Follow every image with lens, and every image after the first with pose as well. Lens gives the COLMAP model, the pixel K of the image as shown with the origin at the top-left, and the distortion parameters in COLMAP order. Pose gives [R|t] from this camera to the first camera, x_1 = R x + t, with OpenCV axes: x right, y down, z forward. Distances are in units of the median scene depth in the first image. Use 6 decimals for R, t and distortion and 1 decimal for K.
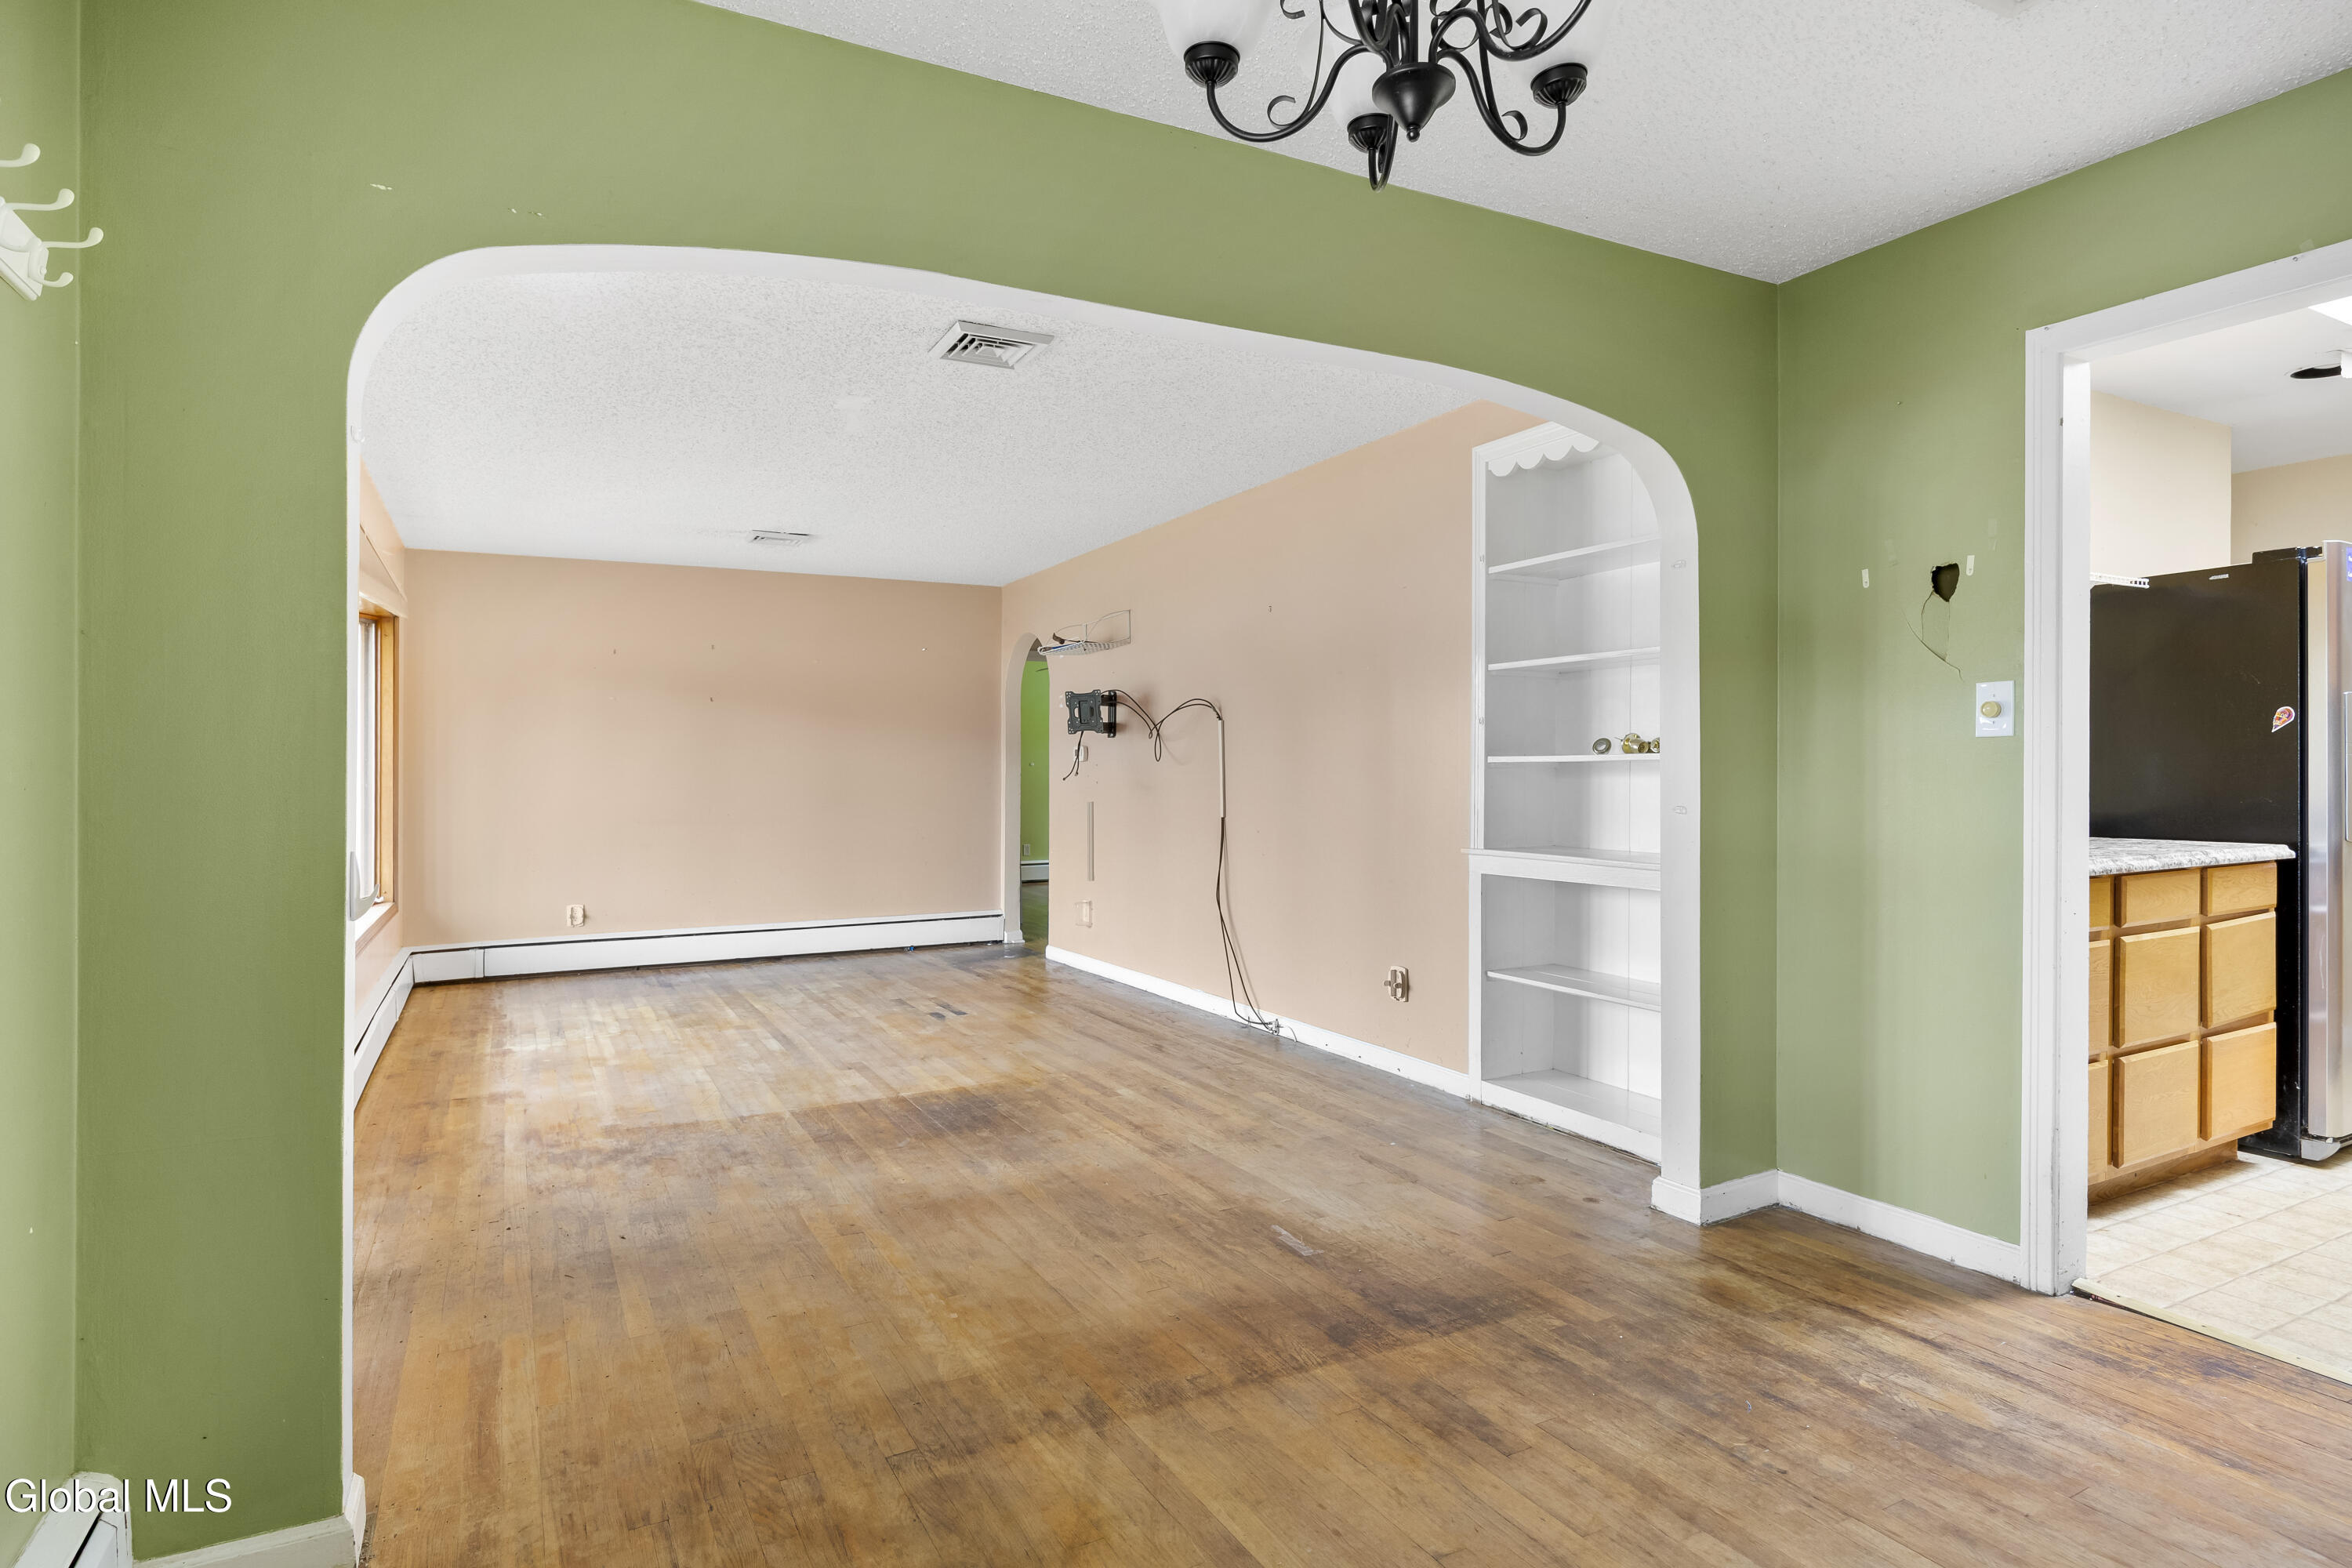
lens RADIAL K [[1249.3, 0, 1176.7], [0, 1249.3, 779.0], [0, 0, 1]] dist [-0.007070, 0.000975]
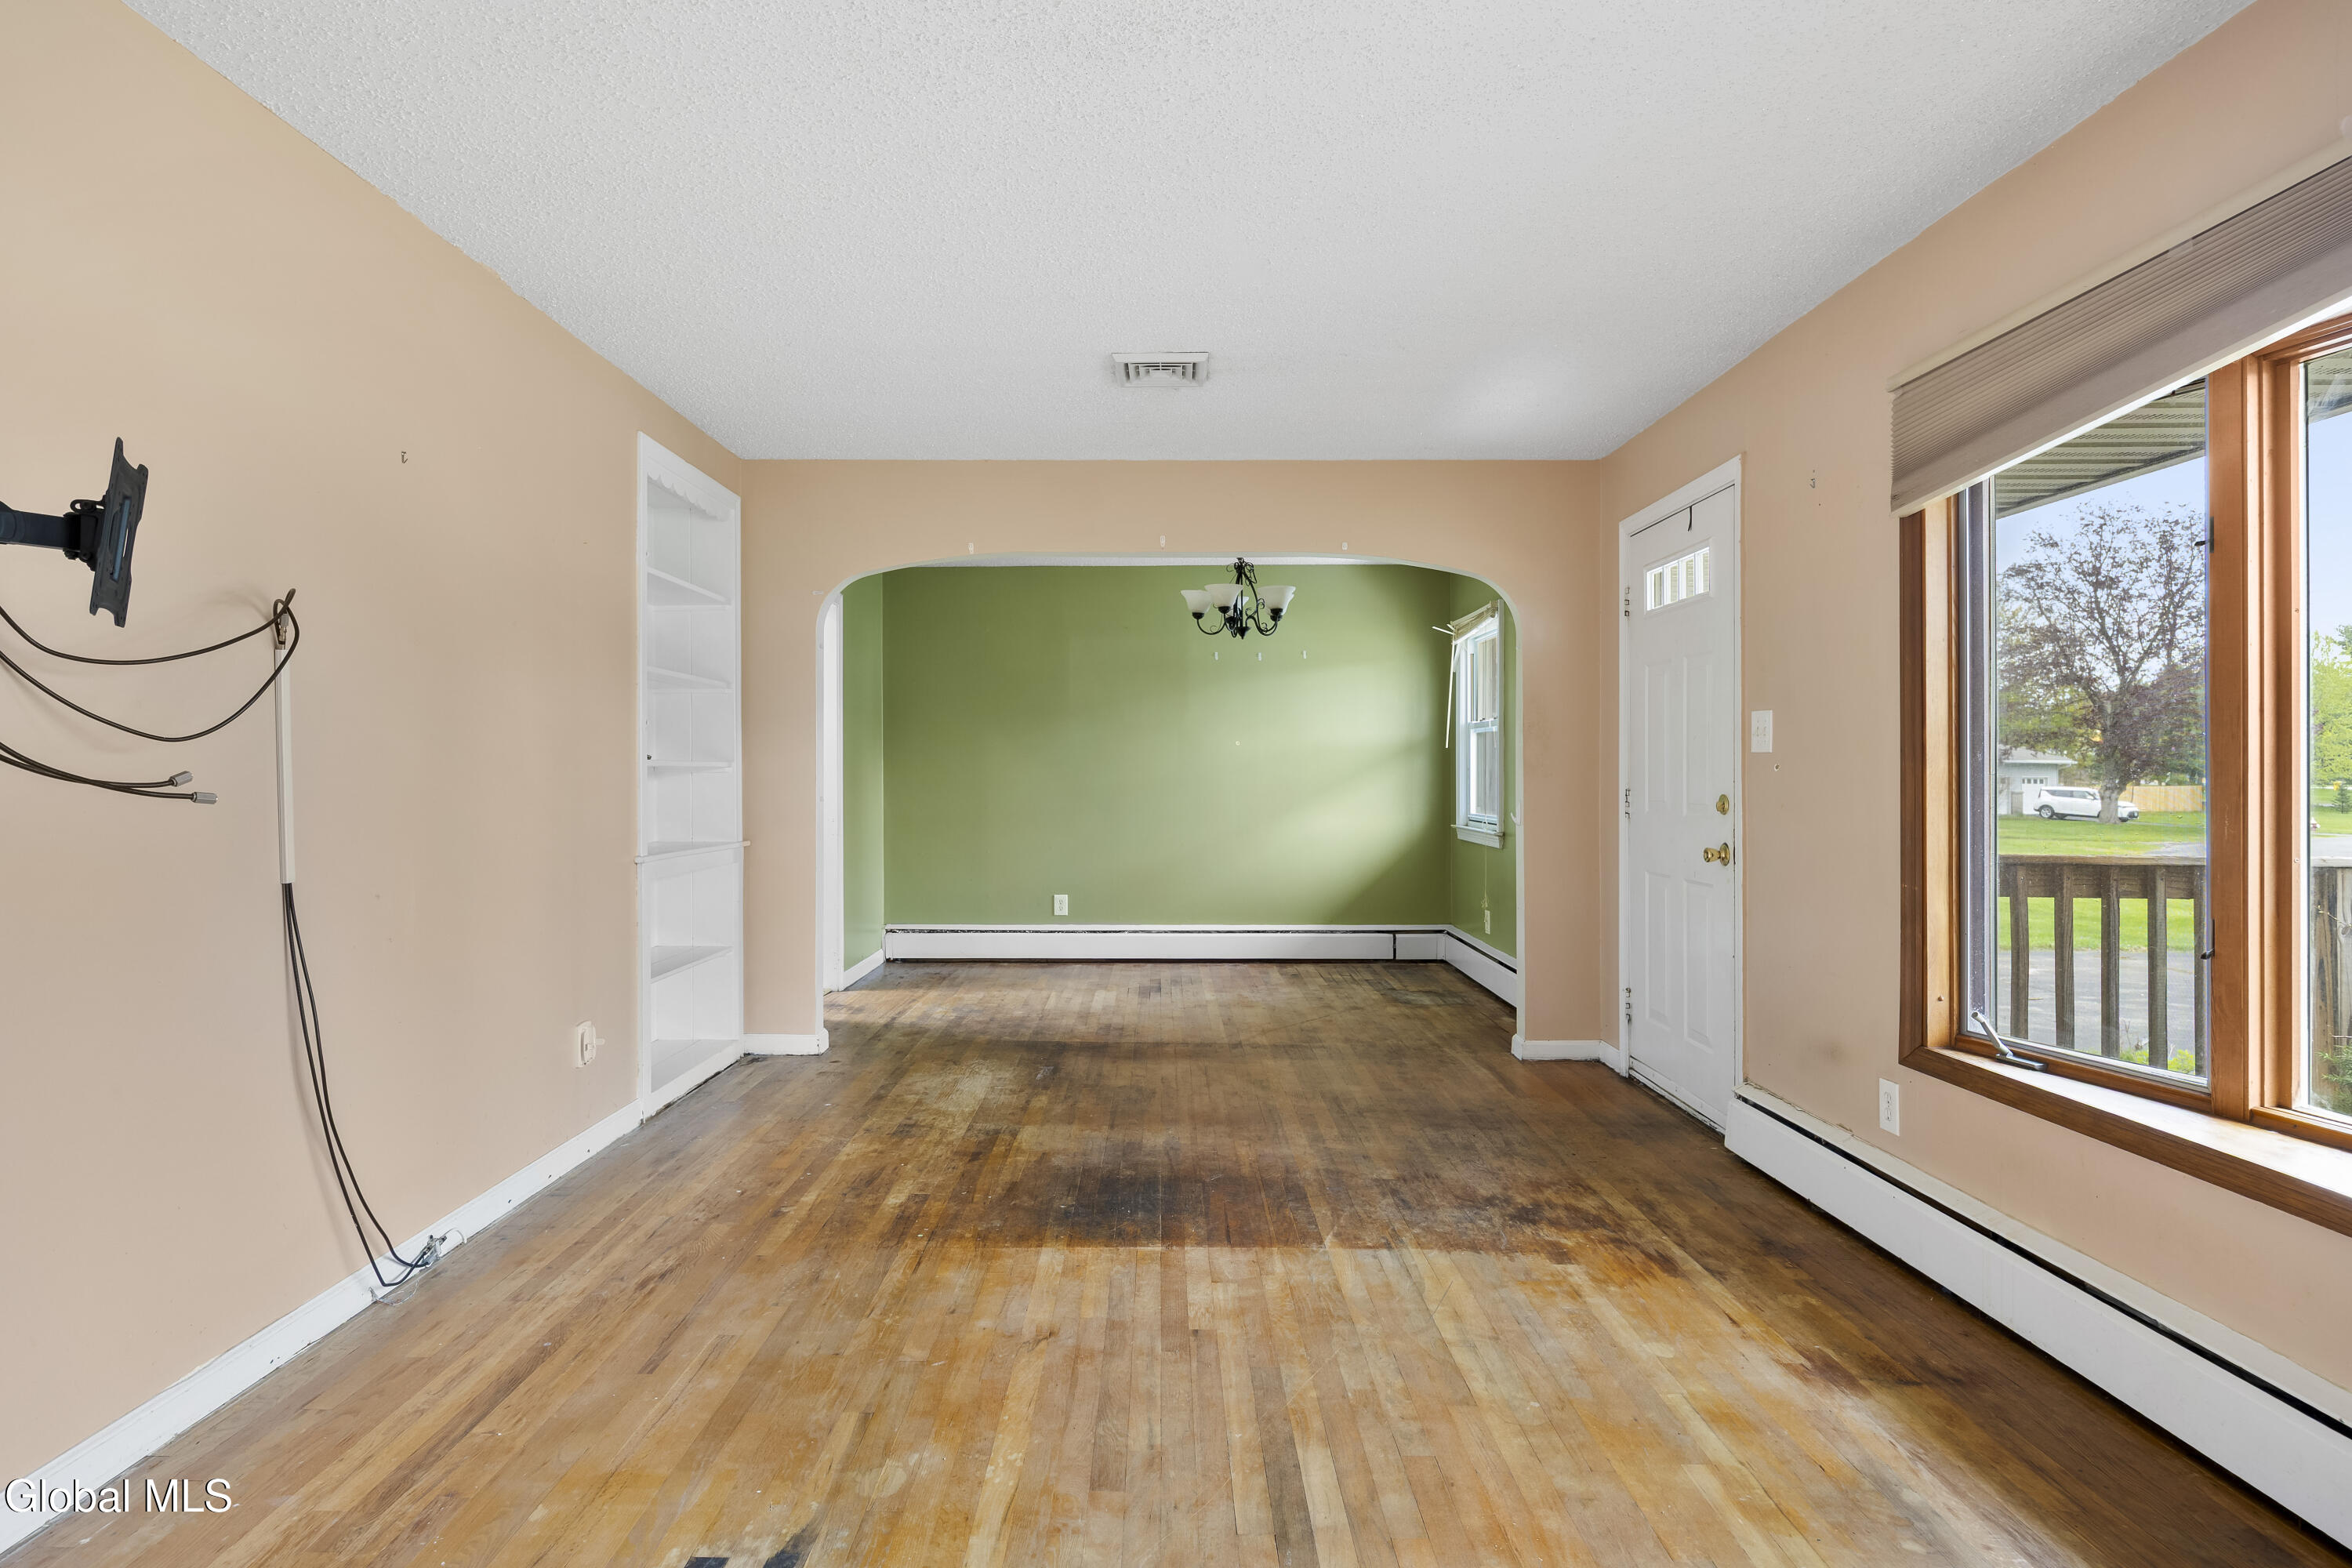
lens RADIAL K [[1351.2, 0, 1174.6], [0, 1351.2, 778.7], [0, 0, 1]] dist [-0.002617, -0.000416]
pose [[-0.887332, 0.003211, 0.461119, -0.660555], [0.008245, 0.999926, 0.008902, -0.007519], [-0.461057, 0.011701, -0.887294, 1.923796]]
